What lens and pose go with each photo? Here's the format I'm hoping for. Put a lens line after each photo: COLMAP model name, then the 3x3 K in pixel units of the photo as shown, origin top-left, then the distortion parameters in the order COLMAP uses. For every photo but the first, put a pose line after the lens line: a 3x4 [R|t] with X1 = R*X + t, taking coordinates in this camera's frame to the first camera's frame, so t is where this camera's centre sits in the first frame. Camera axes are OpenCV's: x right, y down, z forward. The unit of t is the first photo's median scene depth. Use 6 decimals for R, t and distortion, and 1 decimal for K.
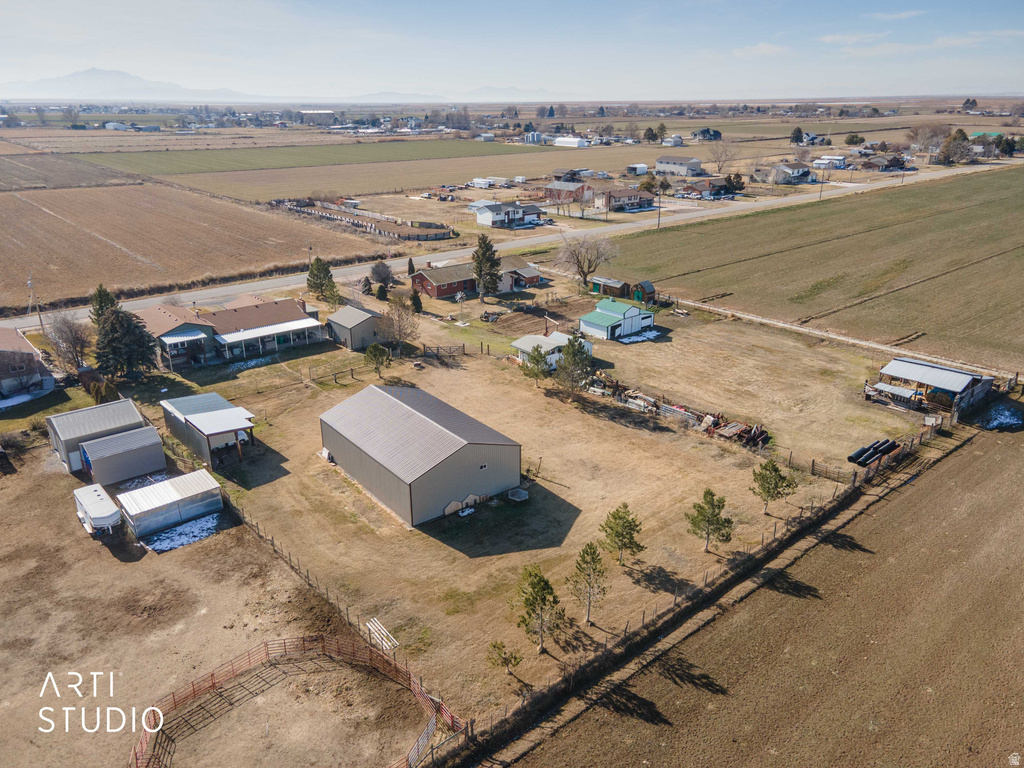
lens RADIAL K [[744.6, 0, 502.2], [0, 744.6, 381.3], [0, 0, 1]] dist [0.039459, 0.009010]
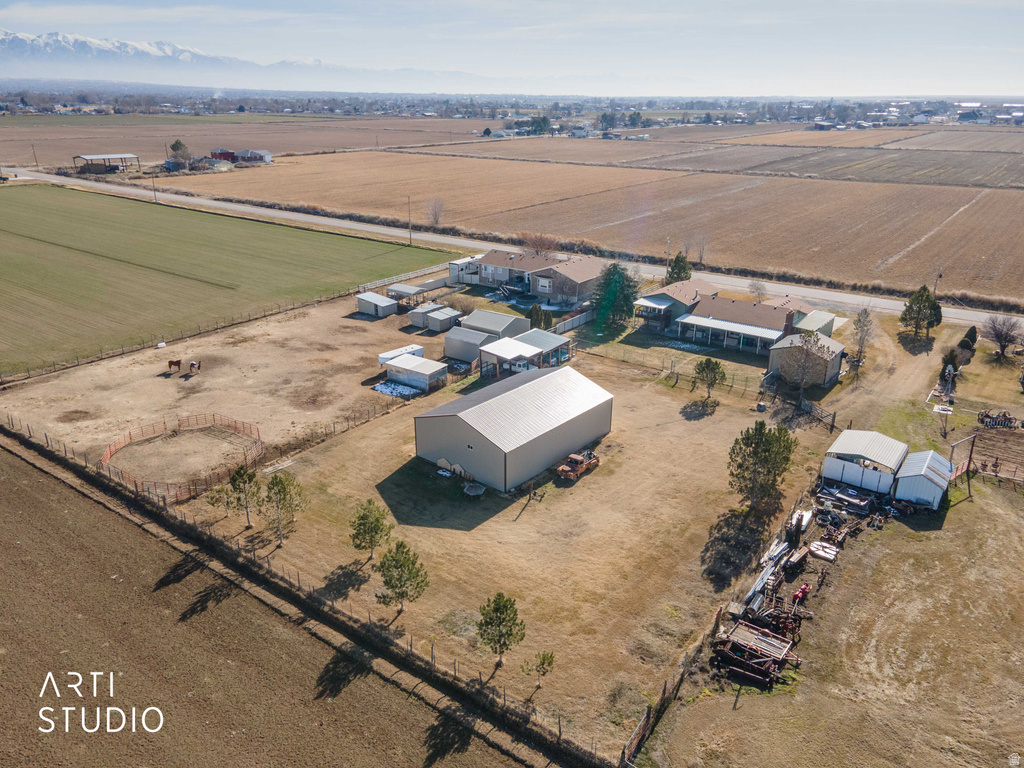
lens RADIAL K [[744.6, 0, 502.2], [0, 744.6, 381.3], [0, 0, 1]] dist [0.039459, 0.009010]
pose [[0.217897, 0.355491, -0.908926, 0.712429], [-0.351434, 0.897410, 0.266737, -0.207463], [0.910503, 0.261306, 0.320475, 0.537165]]
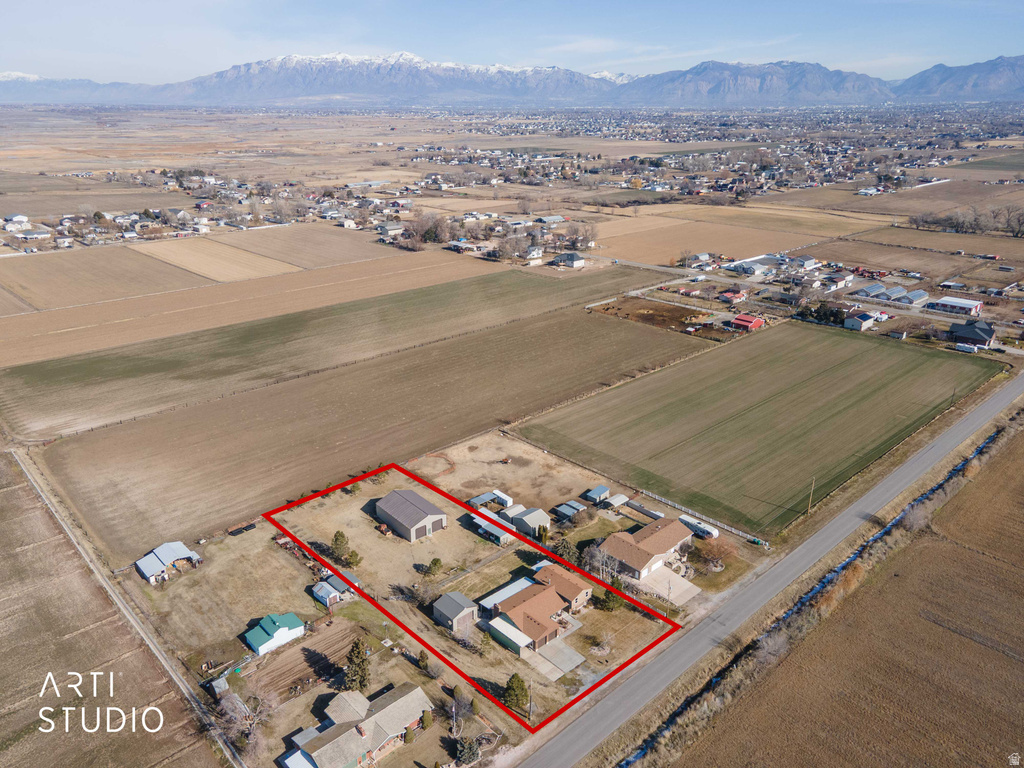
lens RADIAL K [[744.6, 0, 502.2], [0, 744.6, 381.3], [0, 0, 1]] dist [0.039459, 0.009010]
pose [[-0.999008, 0.019792, -0.039889, -0.309613], [-0.011559, 0.749817, 0.661544, -1.896485], [0.043003, 0.661349, -0.748844, 2.436018]]
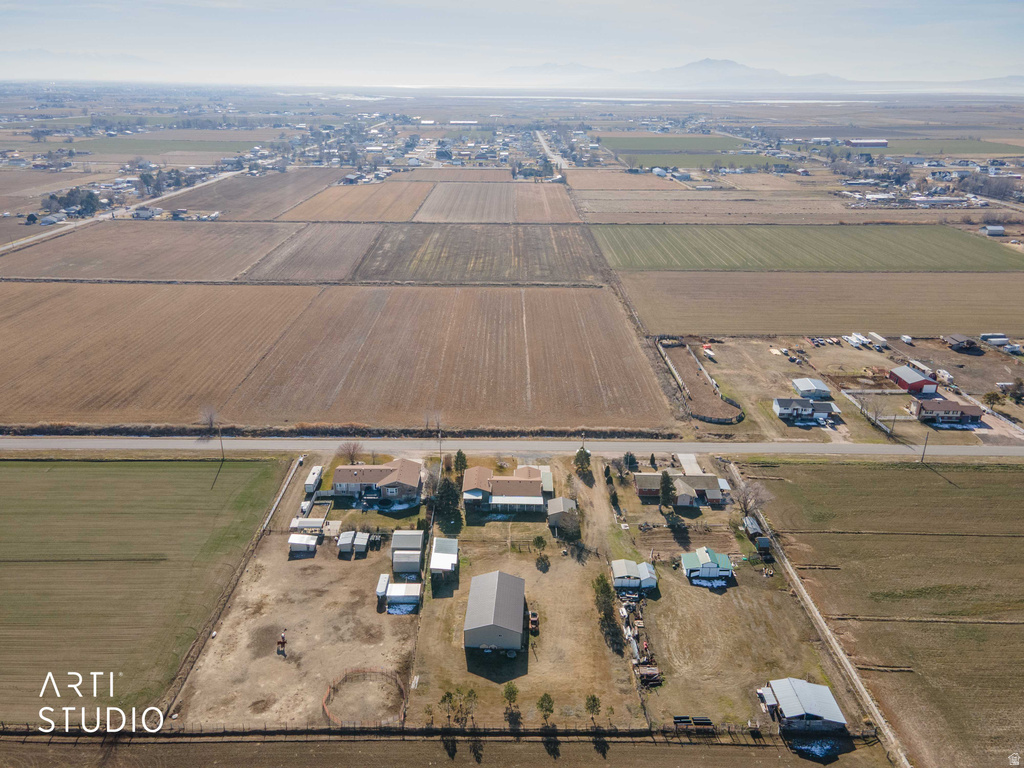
lens RADIAL K [[744.6, 0, 502.2], [0, 744.6, 381.3], [0, 0, 1]] dist [0.039459, 0.009010]
pose [[0.758803, 0.251006, -0.601011, 0.924912], [-0.239496, 0.965639, 0.100915, -0.692773], [0.605690, 0.067365, 0.792844, -0.697614]]
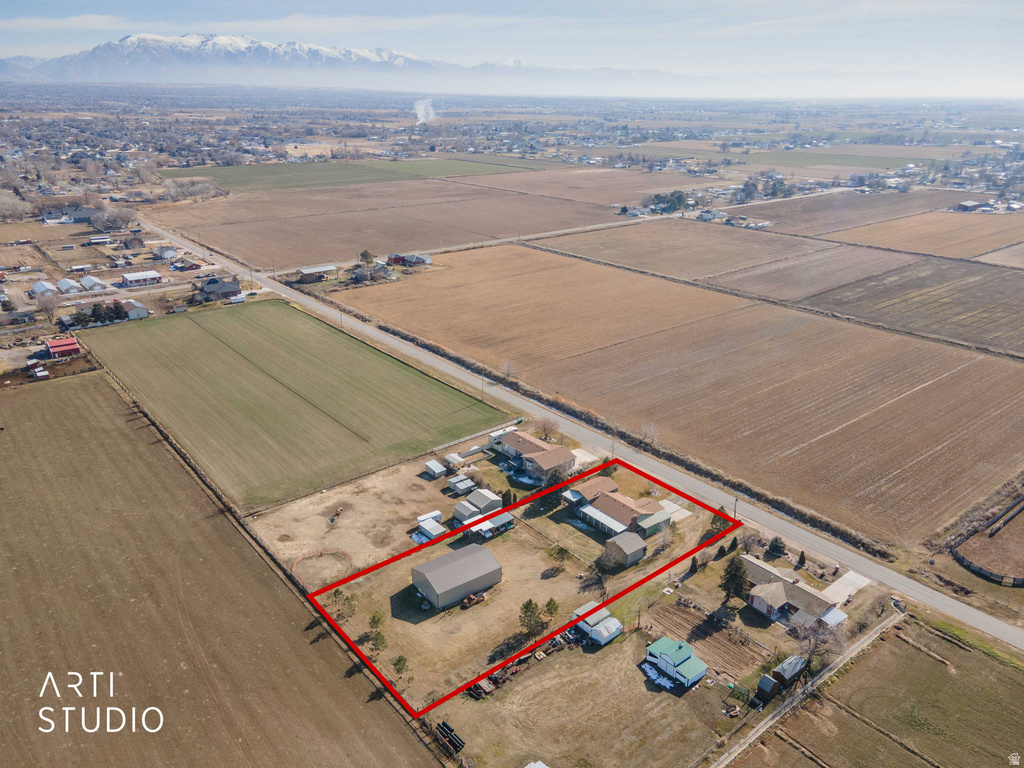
lens RADIAL K [[744.6, 0, 502.2], [0, 744.6, 381.3], [0, 0, 1]] dist [0.039459, 0.009010]
pose [[-0.022908, 0.366020, -0.930325, 1.664487], [-0.361340, 0.864629, 0.349070, -1.177529], [0.932153, 0.344160, 0.112451, 0.555660]]
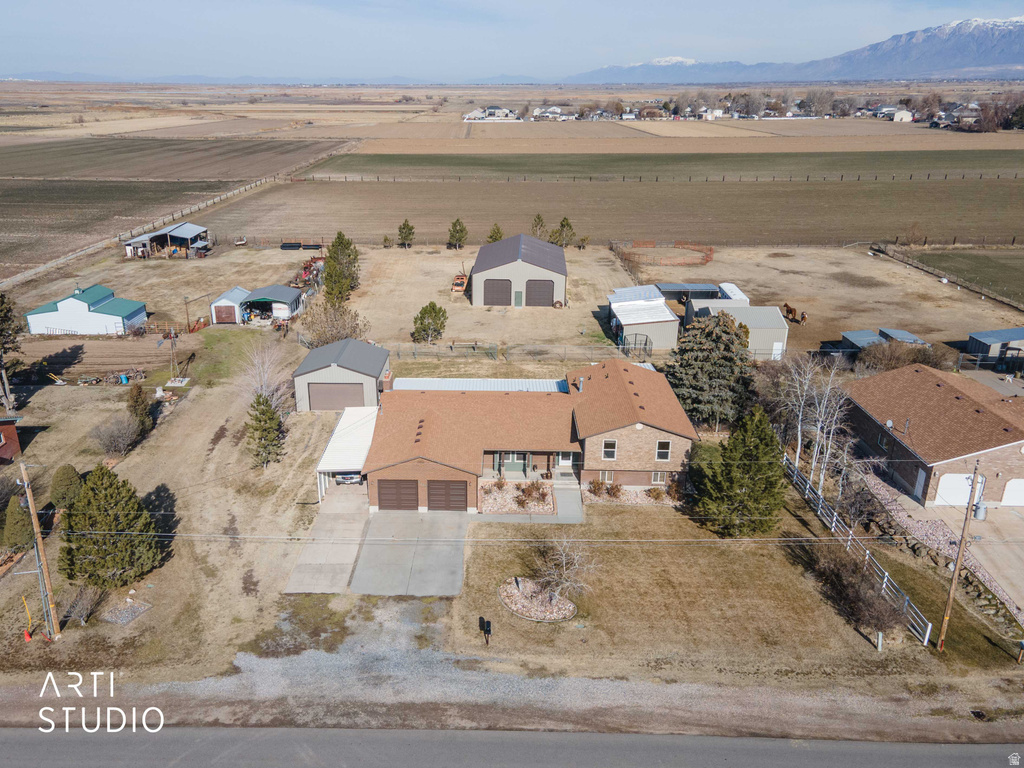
lens RADIAL K [[785.8, 0, 471.6], [0, 785.8, 387.8], [0, 0, 1]] dist [0.043067, 0.002058]
pose [[-0.748296, -0.235498, 0.620157, -0.874231], [0.240051, 0.775377, 0.584093, -0.543241], [-0.618409, 0.585944, -0.523680, 1.686555]]
